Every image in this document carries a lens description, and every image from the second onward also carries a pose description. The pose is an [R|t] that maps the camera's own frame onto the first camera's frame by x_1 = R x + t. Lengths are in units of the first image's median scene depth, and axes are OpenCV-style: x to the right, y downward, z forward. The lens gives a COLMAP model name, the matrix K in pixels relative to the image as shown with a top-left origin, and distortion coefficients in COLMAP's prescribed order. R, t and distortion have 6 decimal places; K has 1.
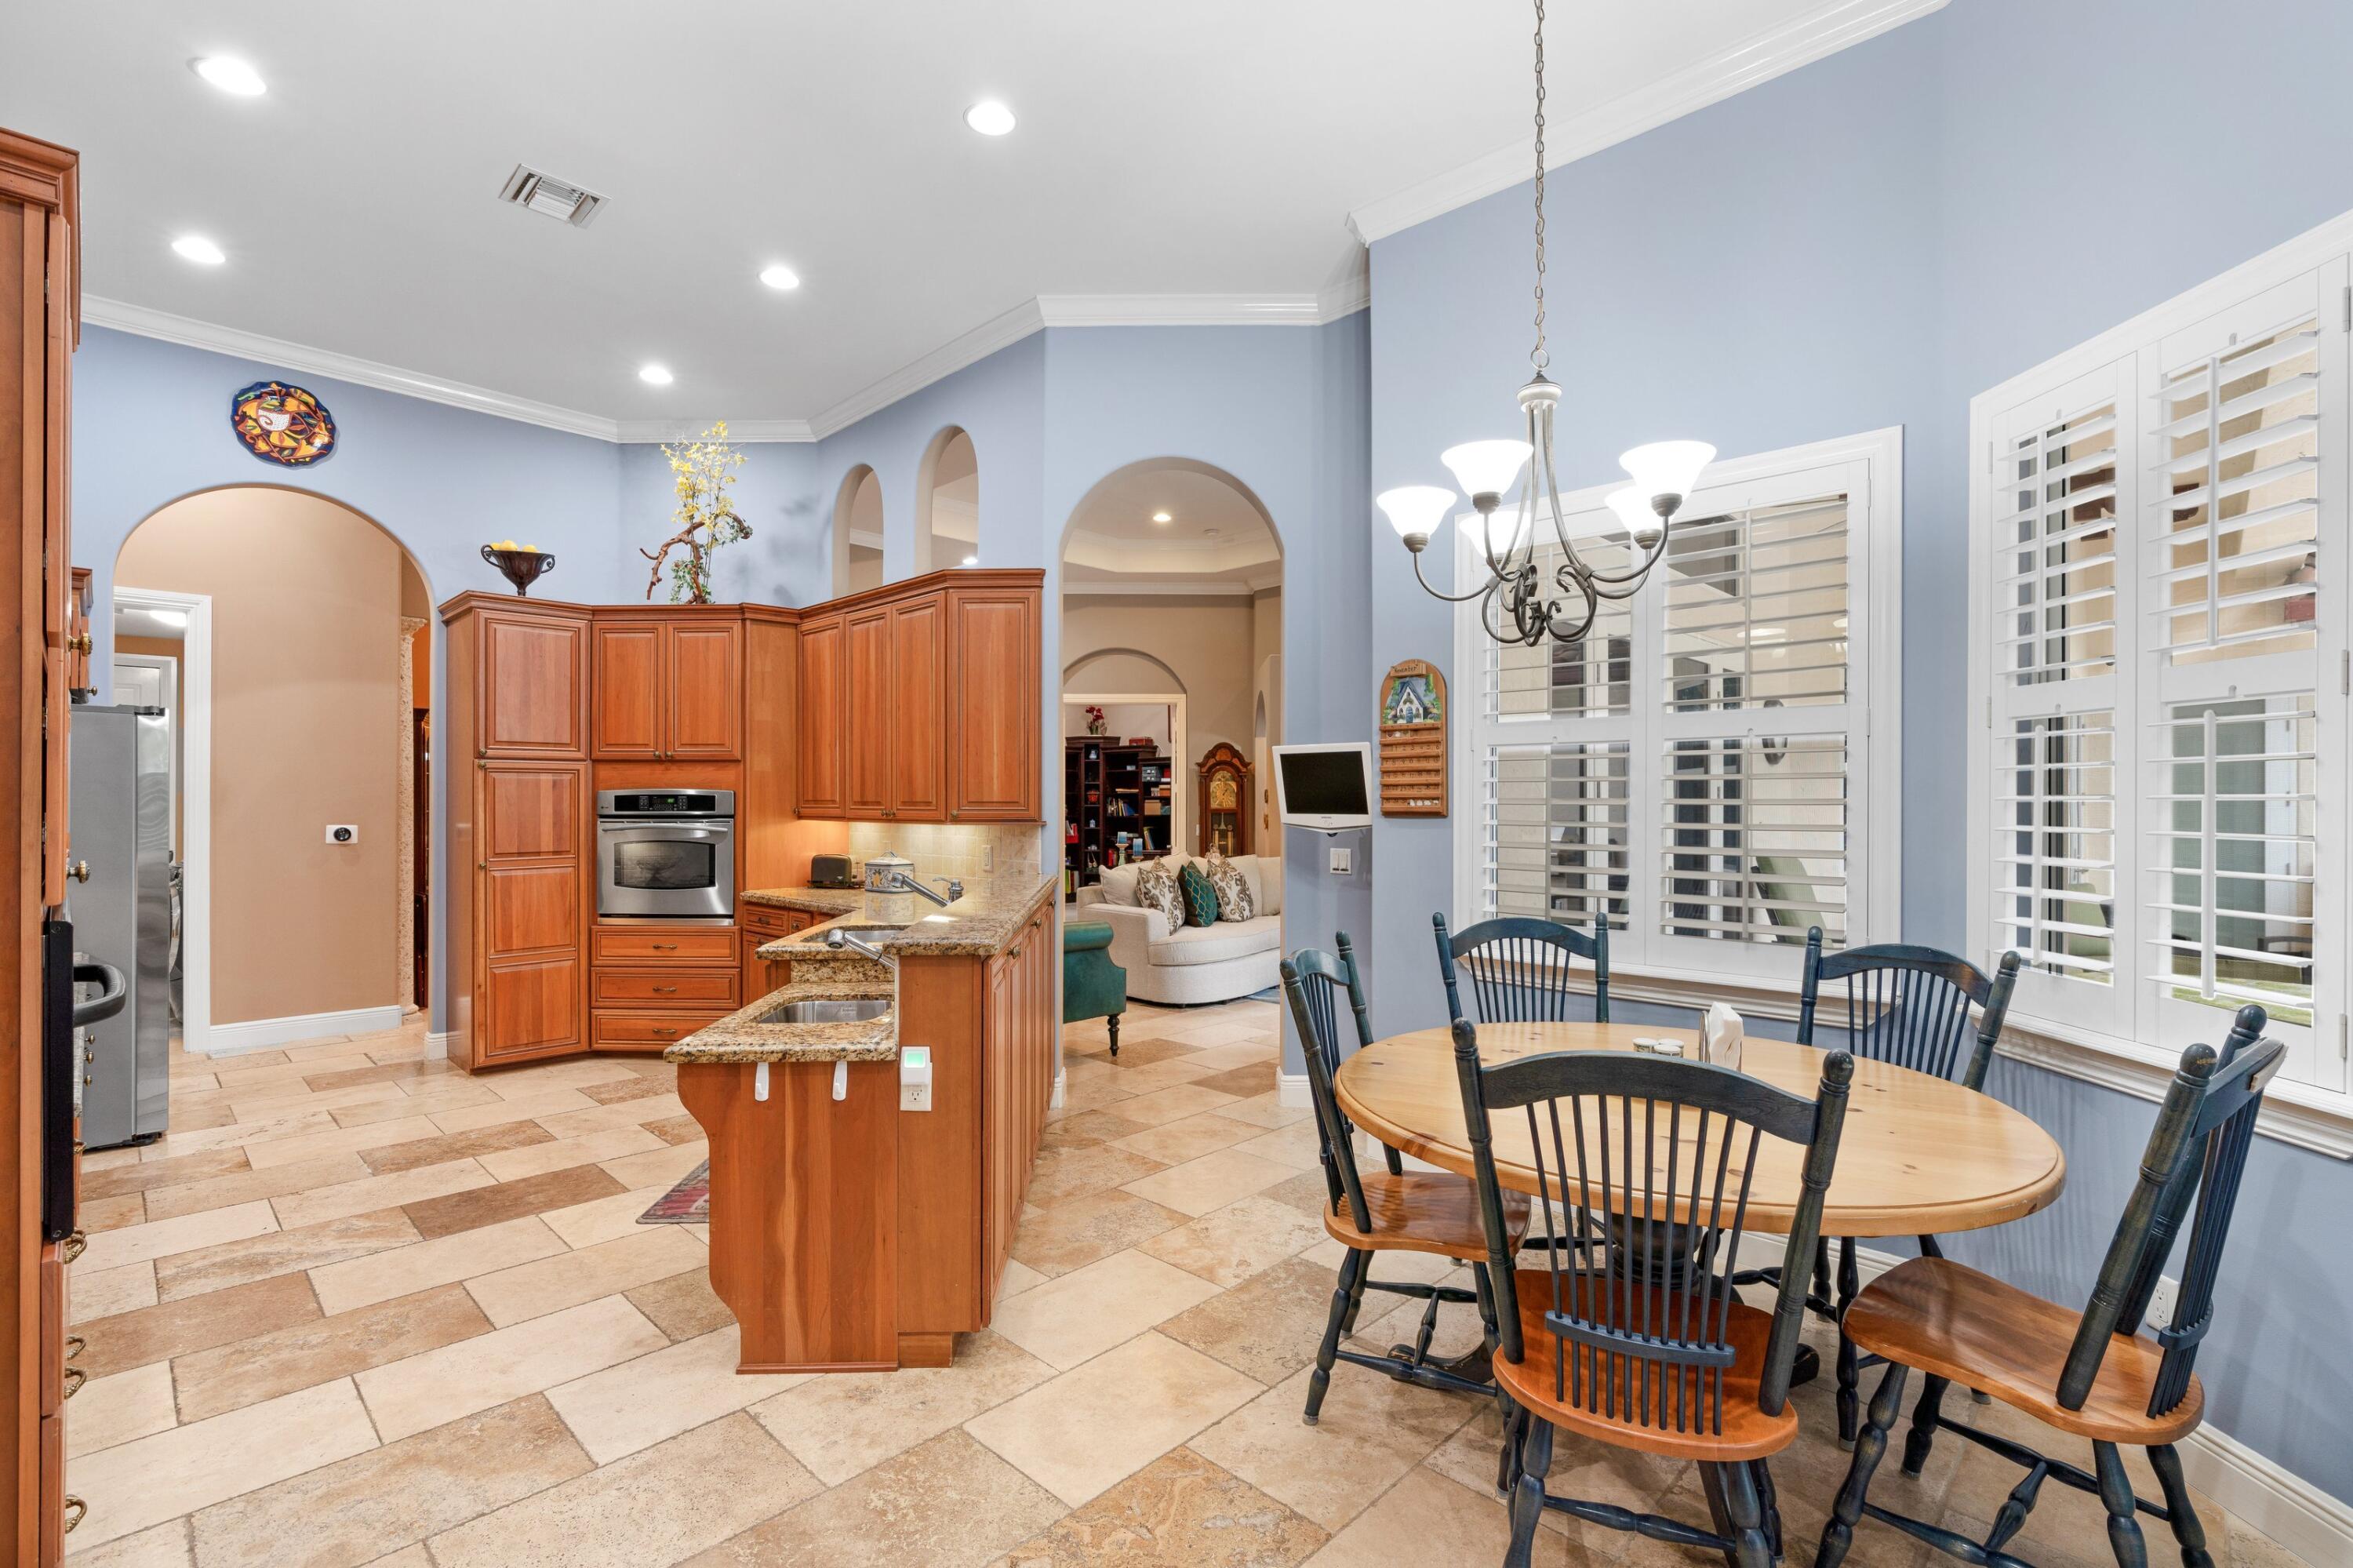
lens RADIAL K [[1048.2, 0, 1173.8], [0, 1048.2, 797.2], [0, 0, 1]] dist [-0.010629, 0.003204]
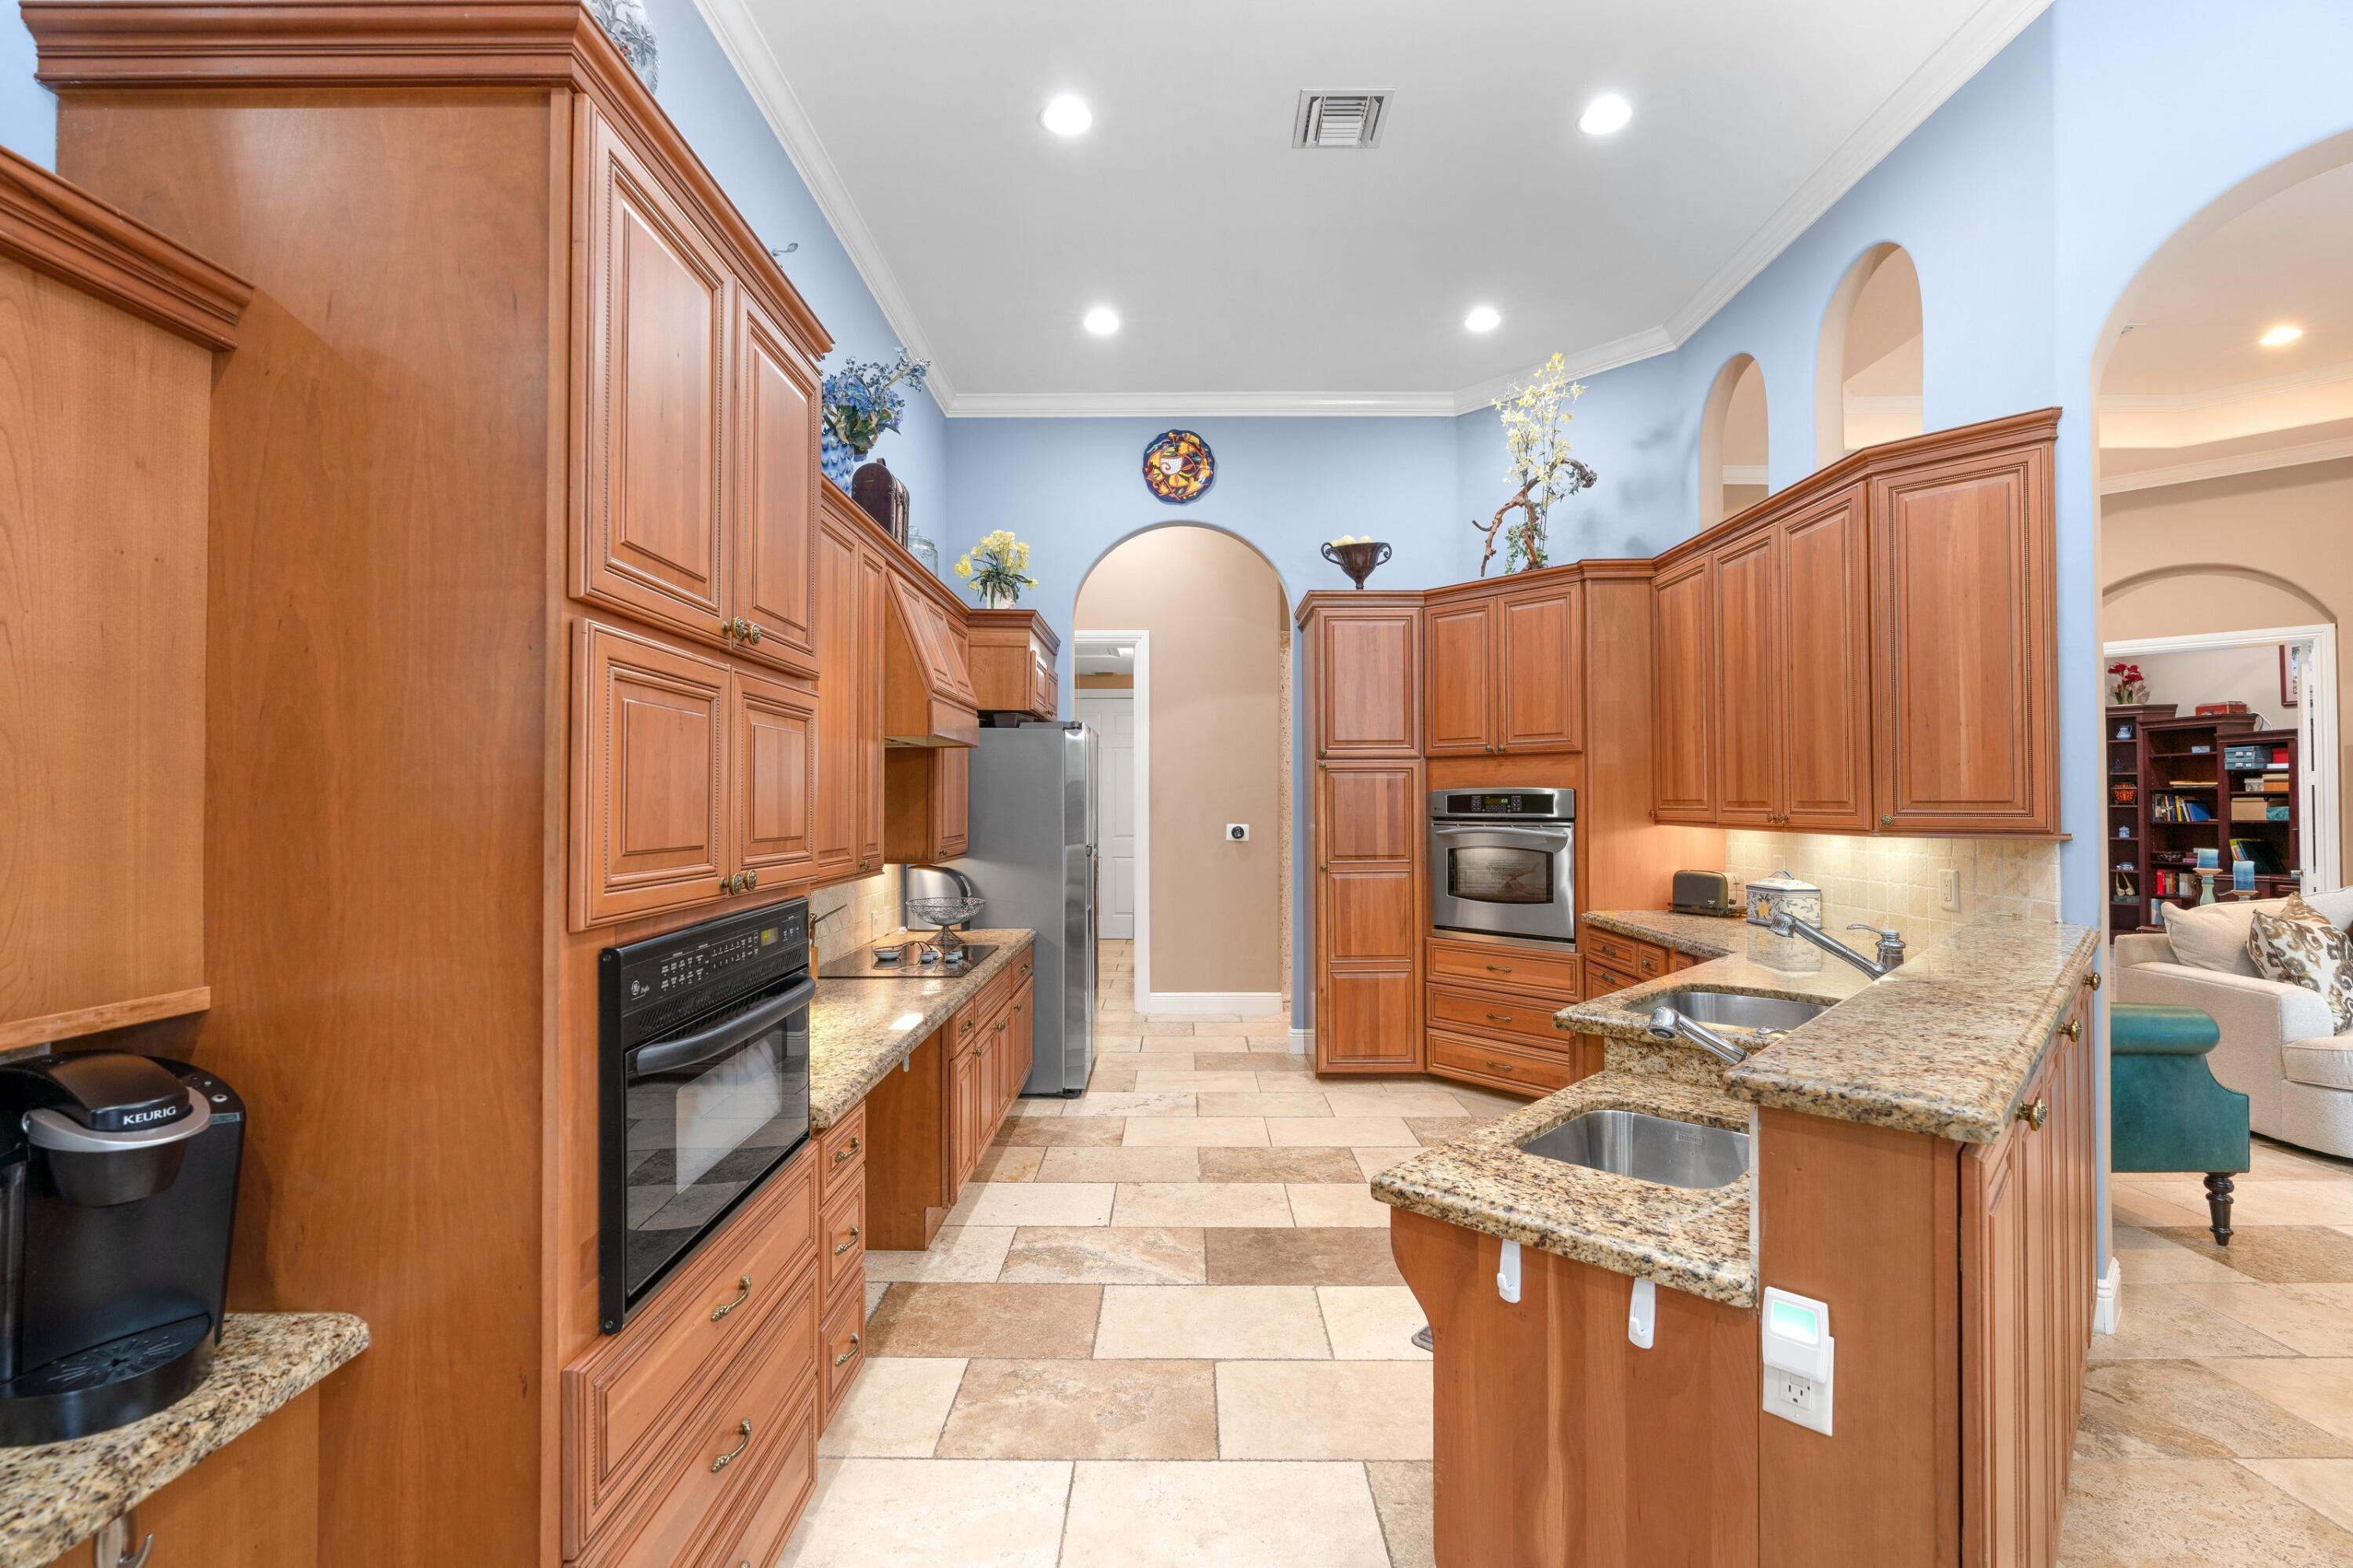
lens RADIAL K [[1048.2, 0, 1183.2], [0, 1048.2, 786.3], [0, 0, 1]] dist [-0.010629, 0.003204]
pose [[0.695239, -0.013432, -0.718653, -0.042380], [0.005755, 0.999897, -0.013122, 0.001010], [0.718755, 0.004987, 0.695245, 0.210195]]
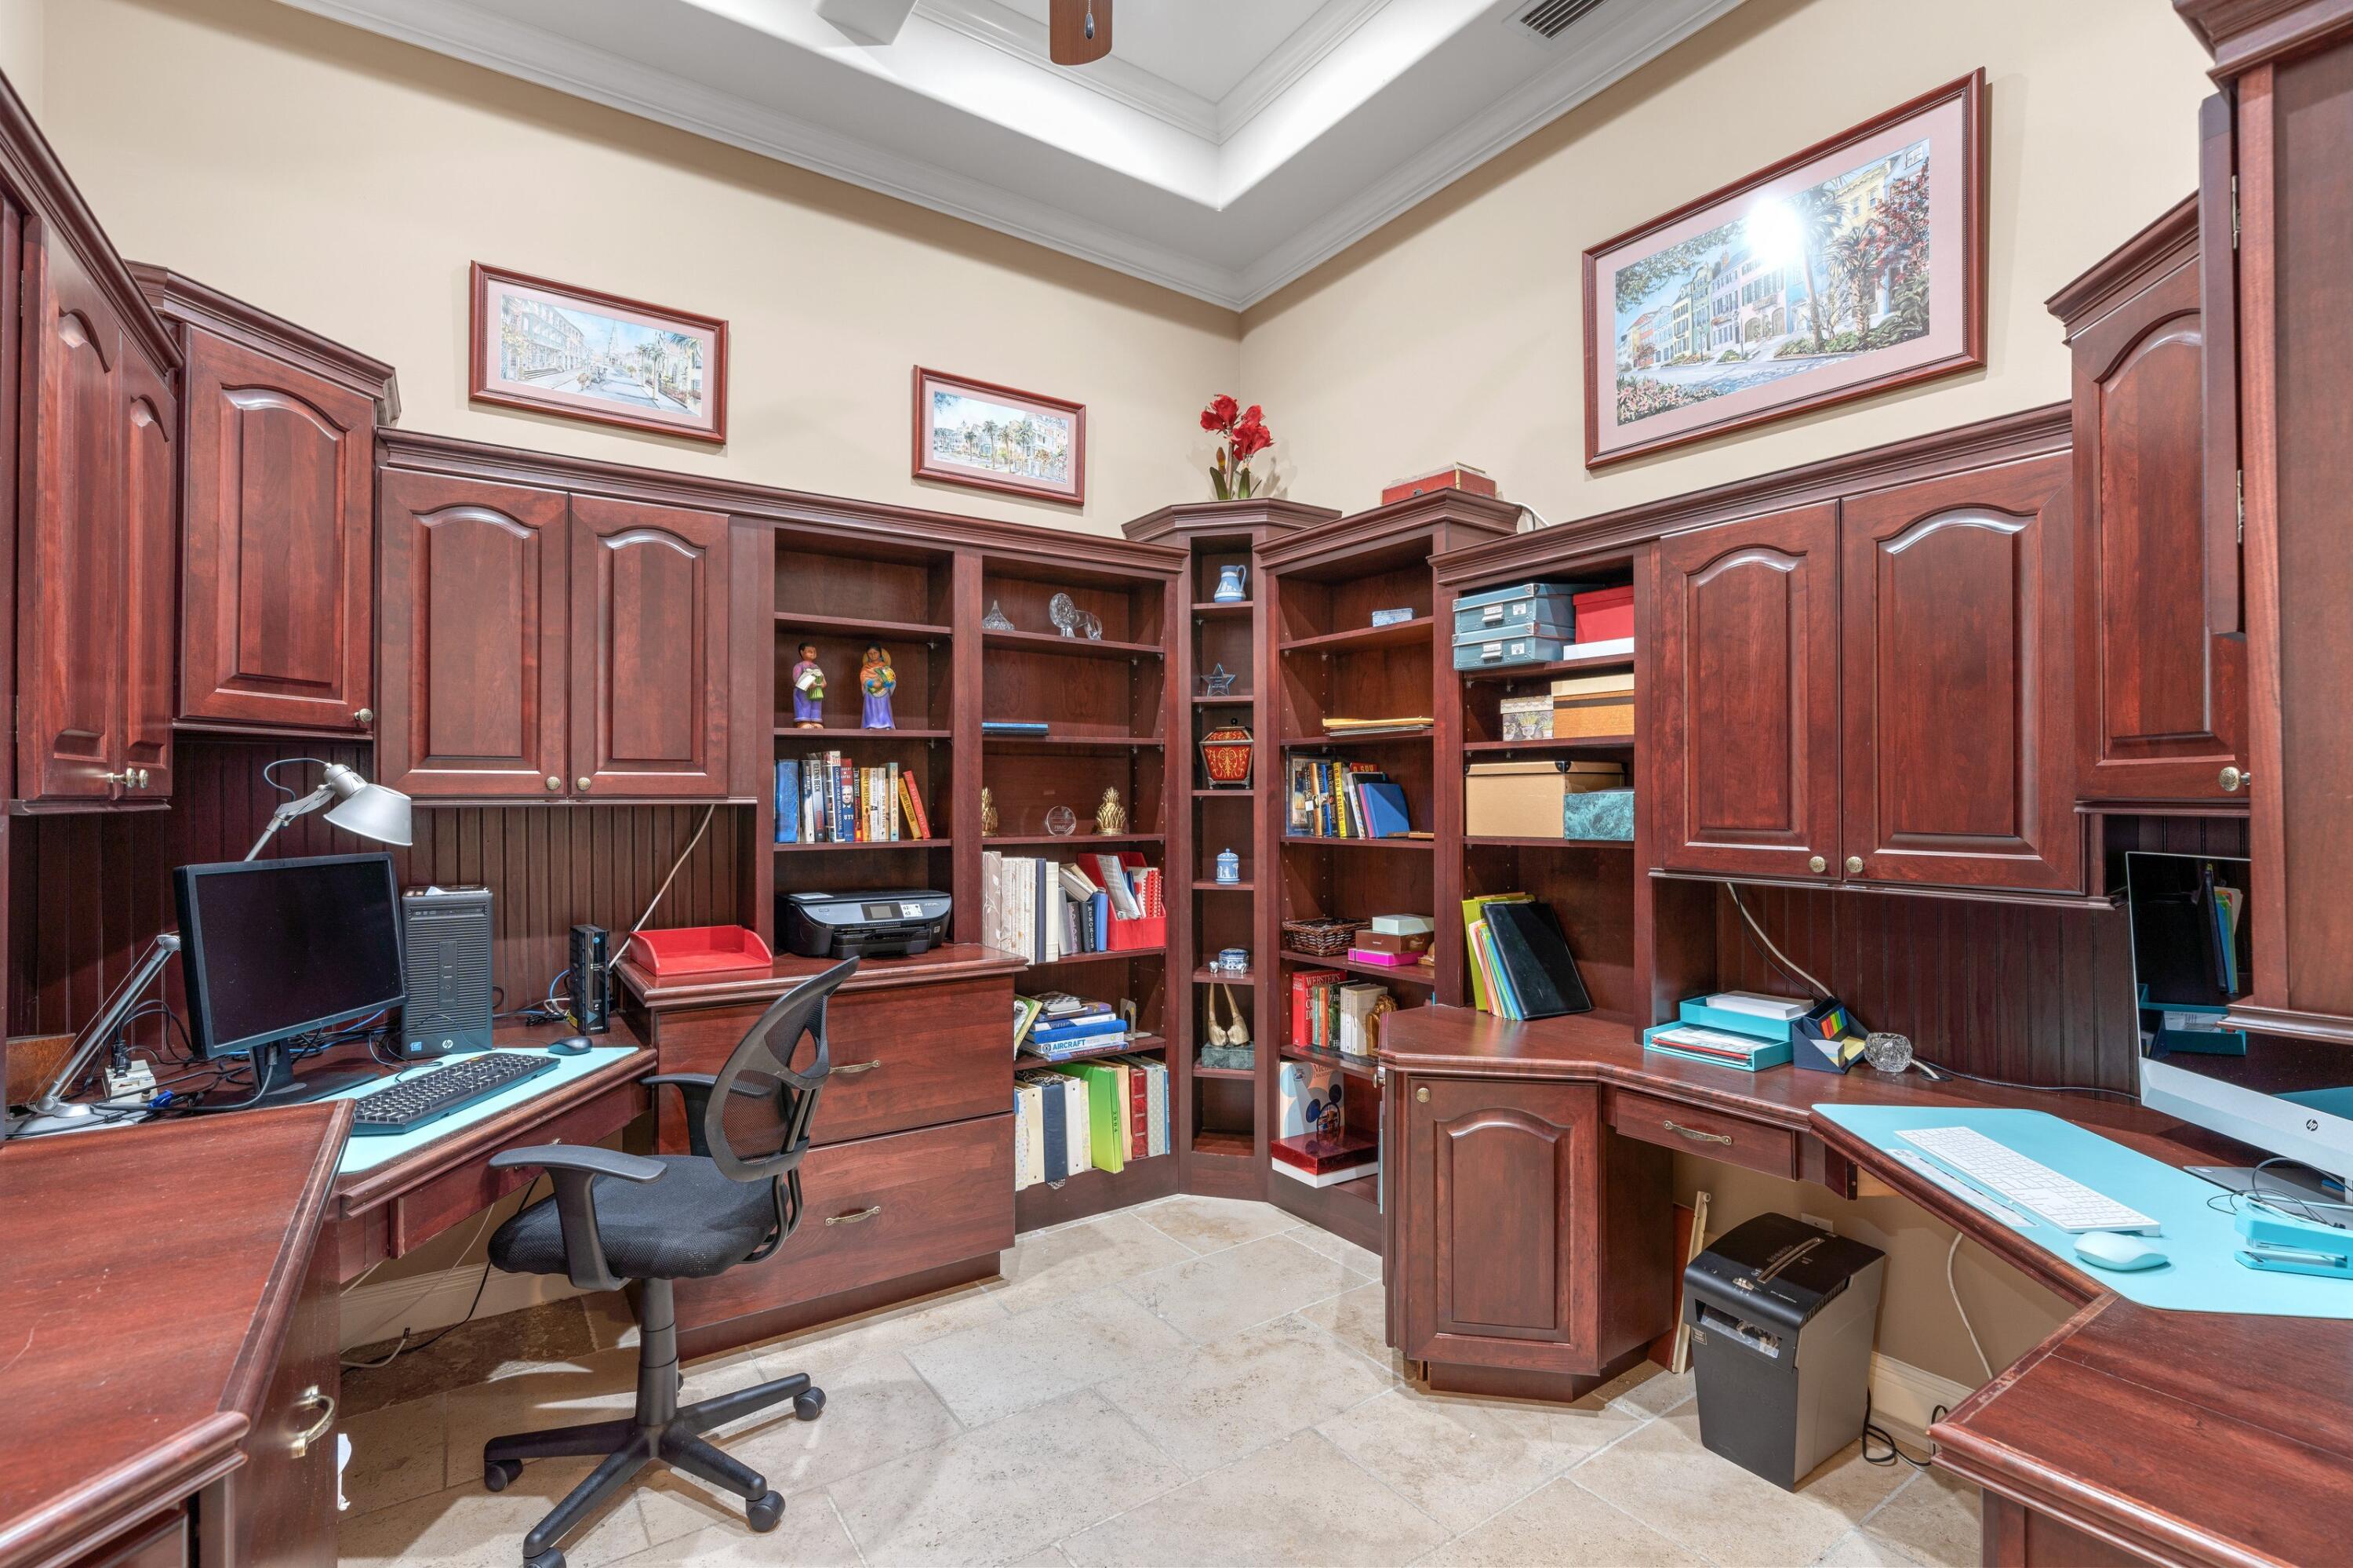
lens RADIAL K [[1048.2, 0, 1181.2], [0, 1048.2, 786.5], [0, 0, 1]] dist [-0.010629, 0.003204]
pose [[0.981216, -0.005467, -0.192835, -0.115106], [0.005155, 0.999984, -0.002118, 0.019673], [0.192843, 0.001084, 0.981229, 2.135129]]
